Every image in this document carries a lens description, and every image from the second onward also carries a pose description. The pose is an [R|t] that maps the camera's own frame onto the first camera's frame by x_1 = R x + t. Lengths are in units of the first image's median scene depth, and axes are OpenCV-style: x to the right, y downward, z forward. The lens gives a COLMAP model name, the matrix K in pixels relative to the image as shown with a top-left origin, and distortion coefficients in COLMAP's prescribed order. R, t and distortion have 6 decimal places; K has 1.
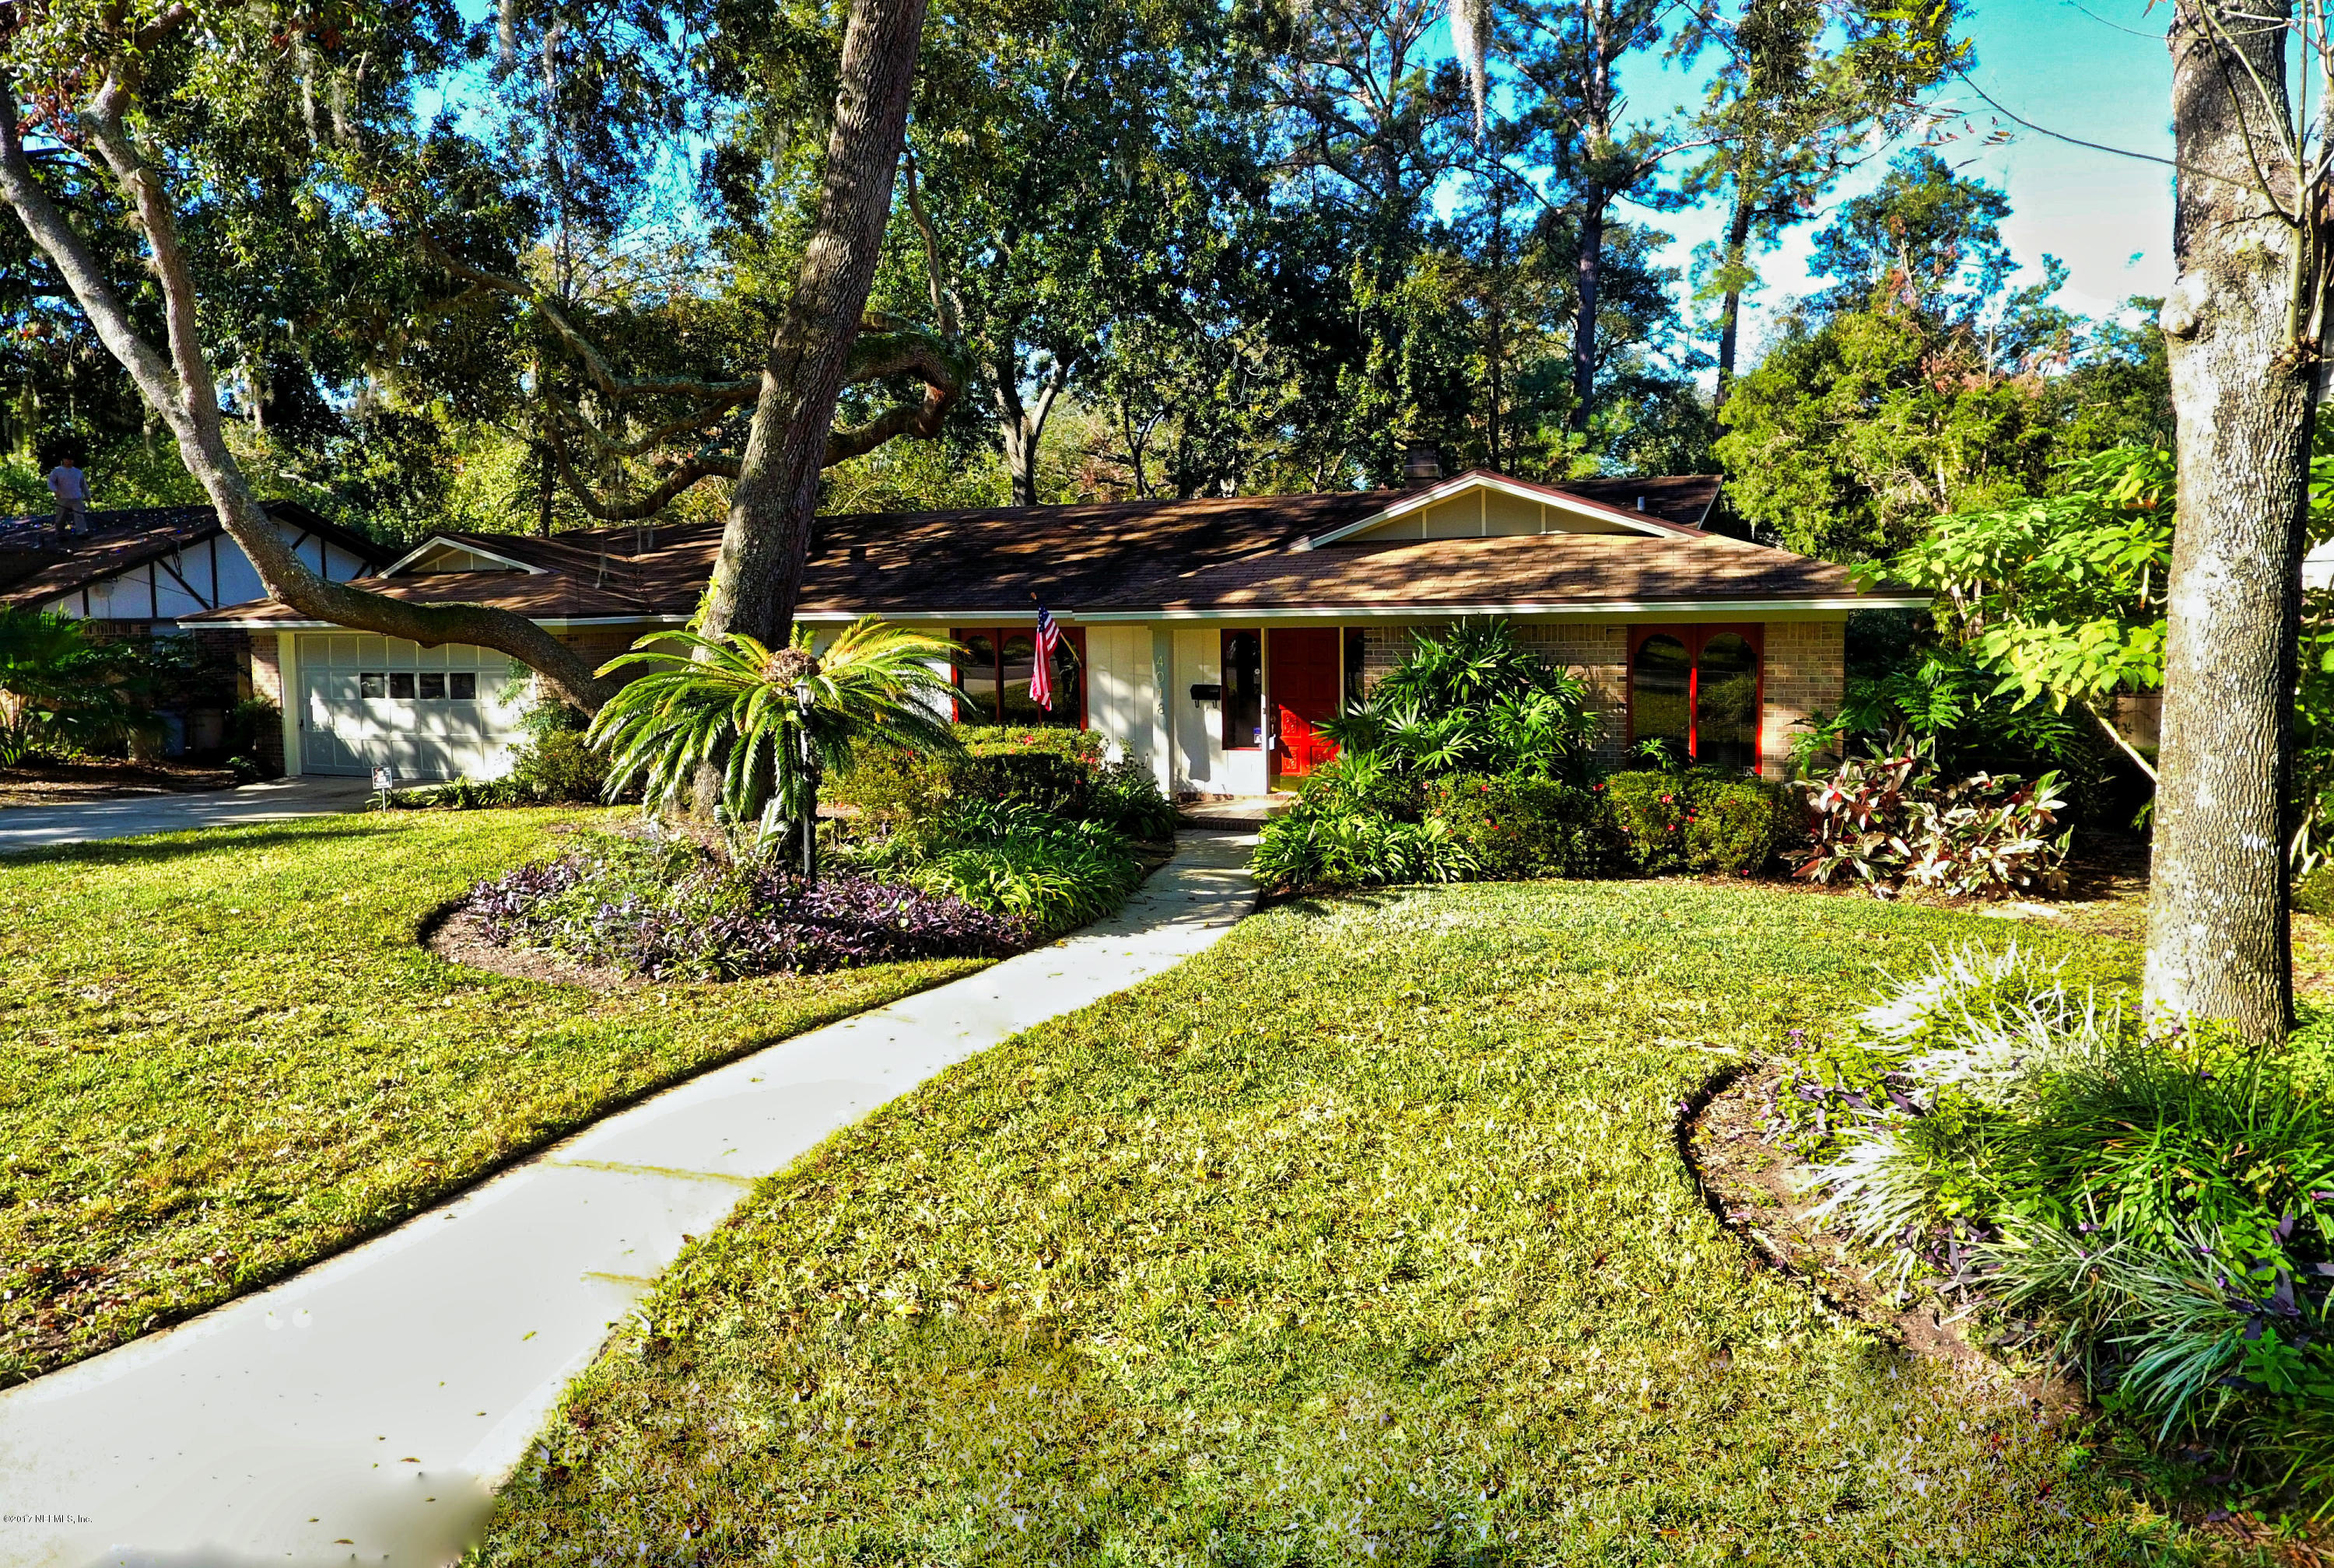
lens RADIAL K [[1398.5, 0, 1168.5], [0, 1398.5, 716.8], [0, 0, 1]] dist [0.002496, -0.000476]
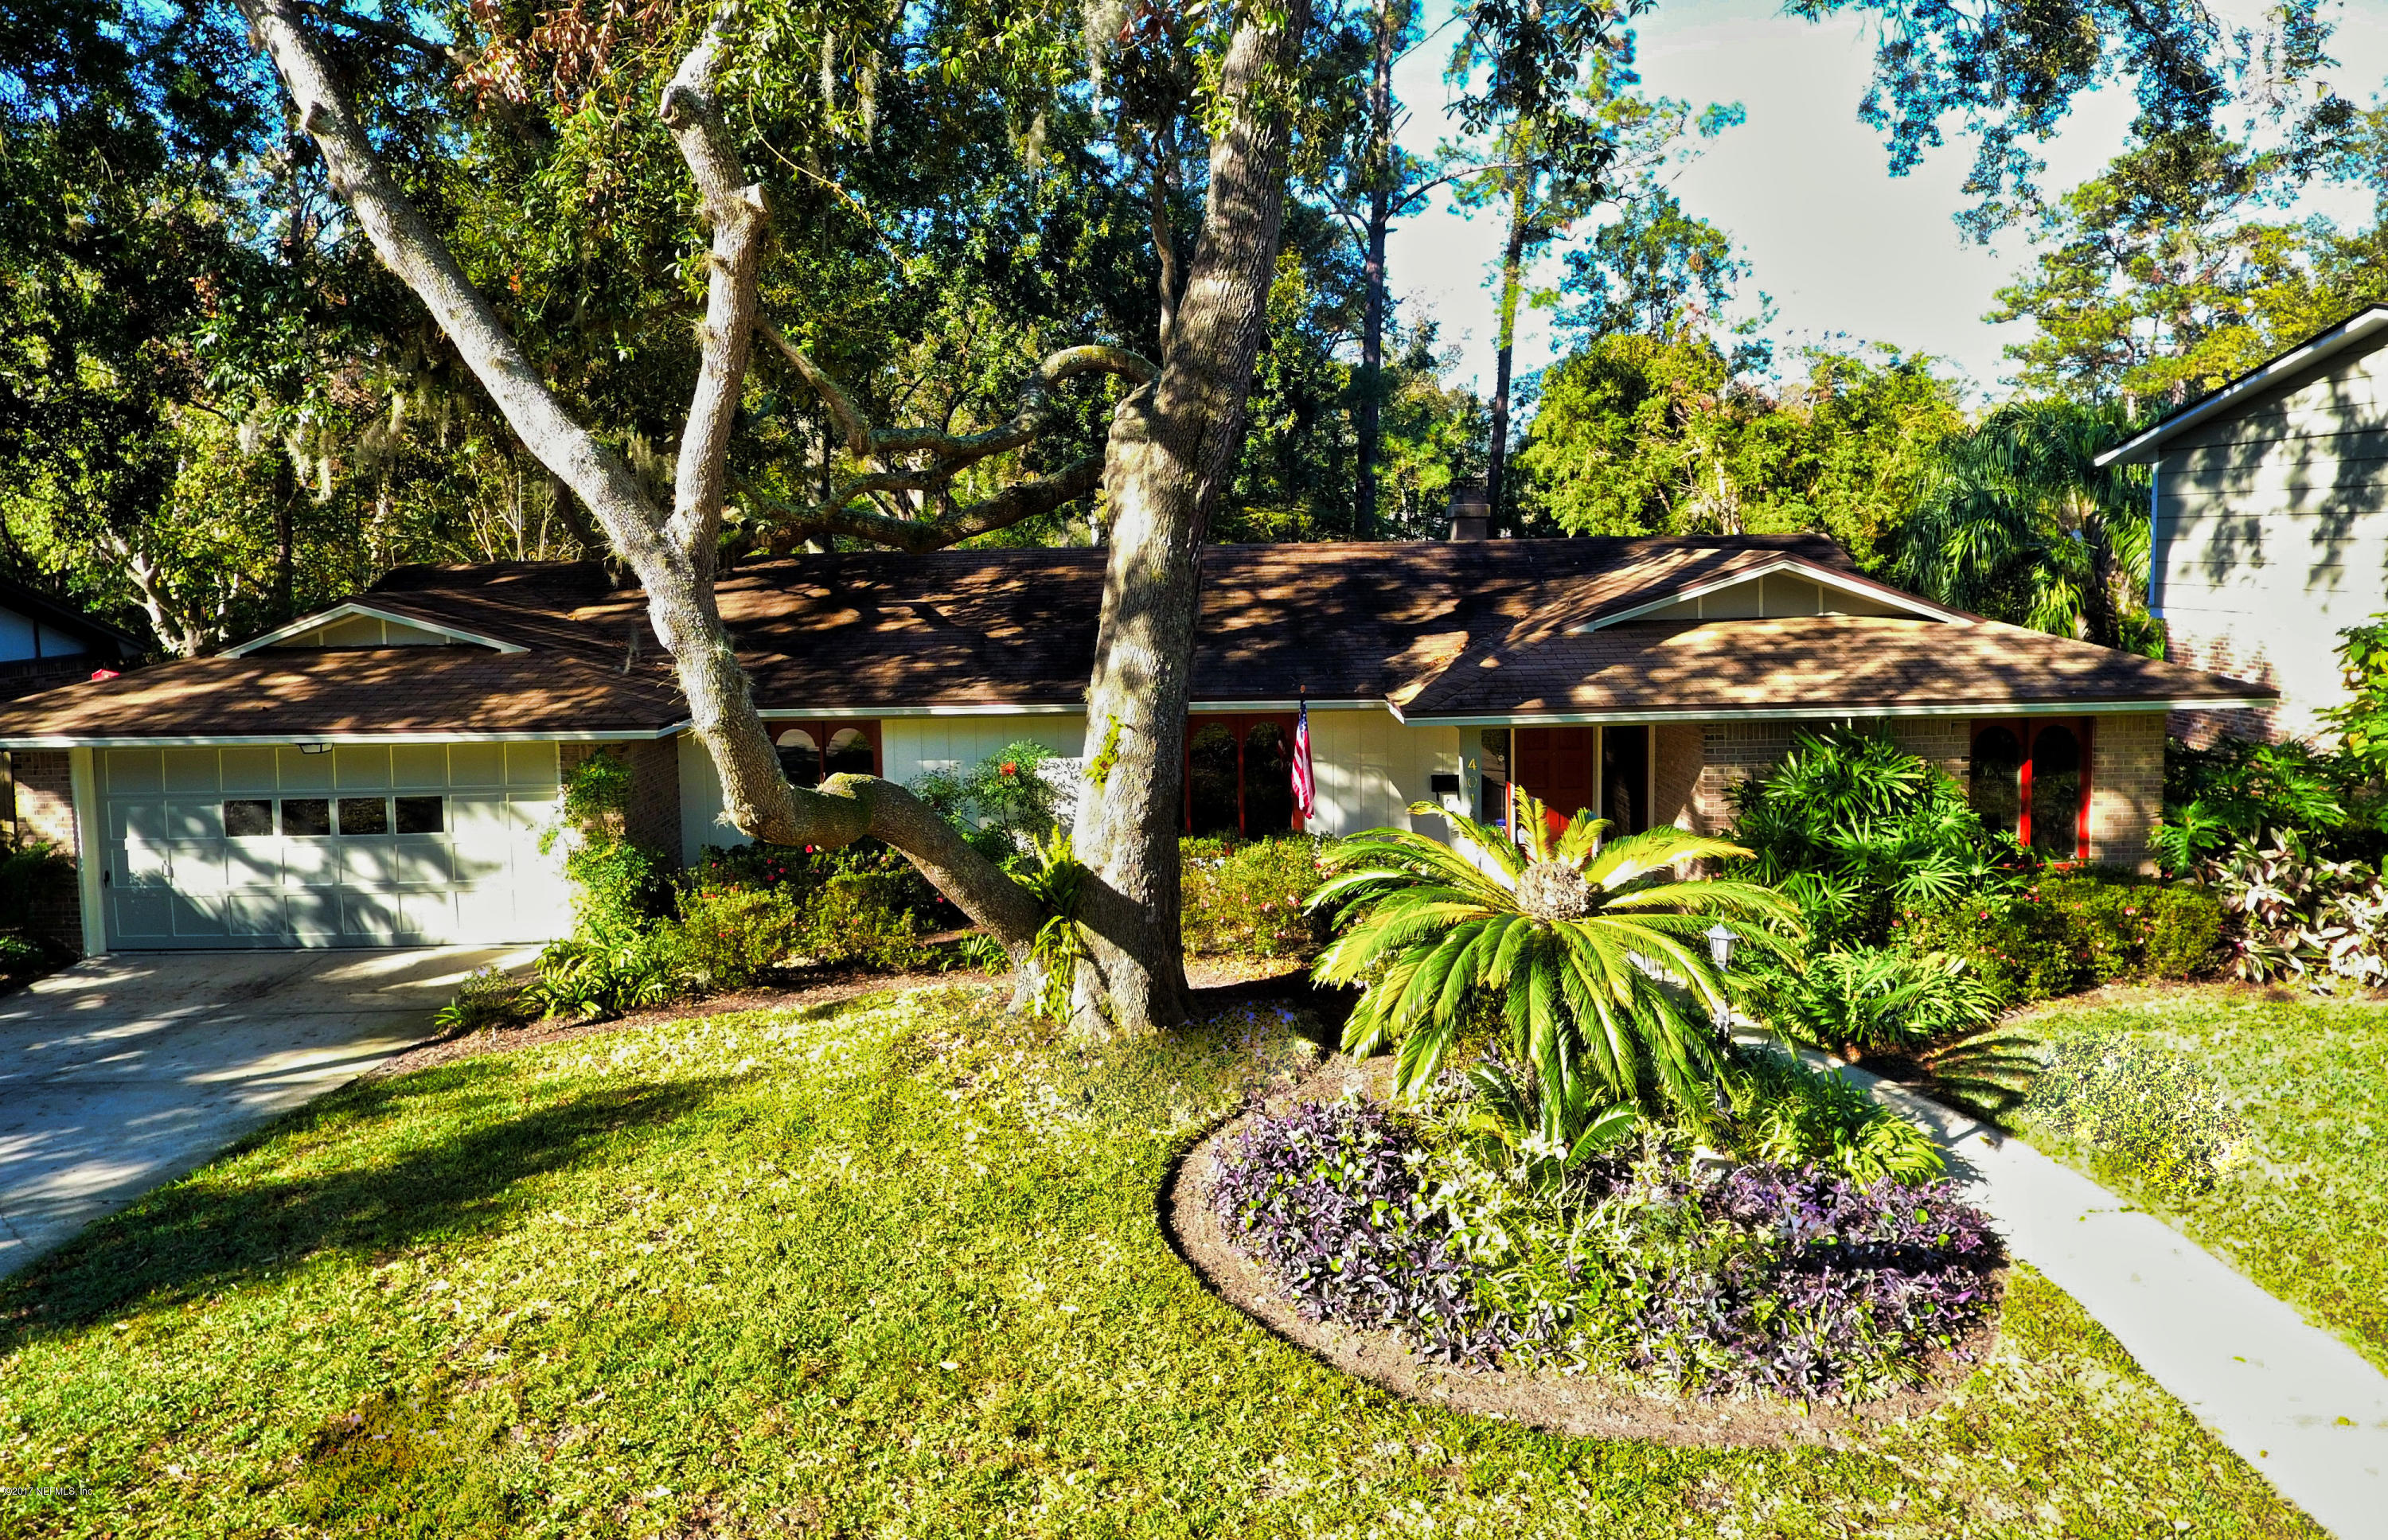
lens RADIAL K [[1419.3, 0, 1196.8], [0, 1419.3, 684.6], [0, 0, 1]] dist [-0.079456, 0.101503]
pose [[0.935906, -0.036211, 0.350383, -0.374387], [0.032176, 0.999332, 0.017332, -0.086594], [-0.350776, -0.004947, 0.936446, 0.179519]]
